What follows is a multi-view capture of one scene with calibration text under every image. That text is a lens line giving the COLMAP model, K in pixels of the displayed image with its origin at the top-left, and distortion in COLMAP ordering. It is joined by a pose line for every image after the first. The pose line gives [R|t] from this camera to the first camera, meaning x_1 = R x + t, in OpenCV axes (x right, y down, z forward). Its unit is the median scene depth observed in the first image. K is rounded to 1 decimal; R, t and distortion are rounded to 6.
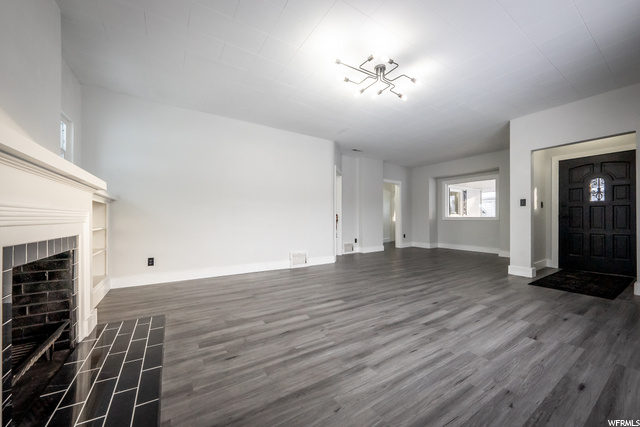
lens RADIAL K [[229.6, 0, 315.6], [0, 229.6, 217.5], [0, 0, 1]] dist [-0.007684, -0.000042]
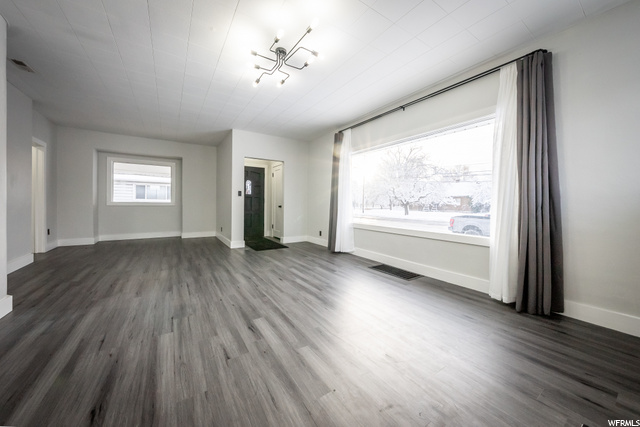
lens RADIAL K [[229.6, 0, 309.9], [0, 229.6, 202.6], [0, 0, 1]] dist [-0.007684, -0.000042]
pose [[-0.005117, -0.000046, 0.999987, -0.405705], [-0.013826, 0.999904, -0.000025, -0.015571], [-0.999891, -0.013826, -0.005117, 0.524918]]
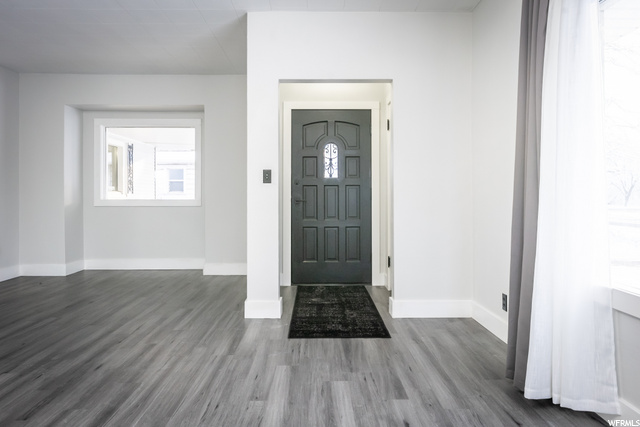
lens RADIAL K [[441.0, 0, 312.8], [0, 441.0, 196.2], [0, 0, 1]] dist [0.006896, 0.003597]
pose [[0.529836, -0.002828, 0.848095, 0.097952], [-0.001921, 0.999988, 0.004535, -0.022420], [-0.848098, -0.004032, 0.529824, 0.336481]]
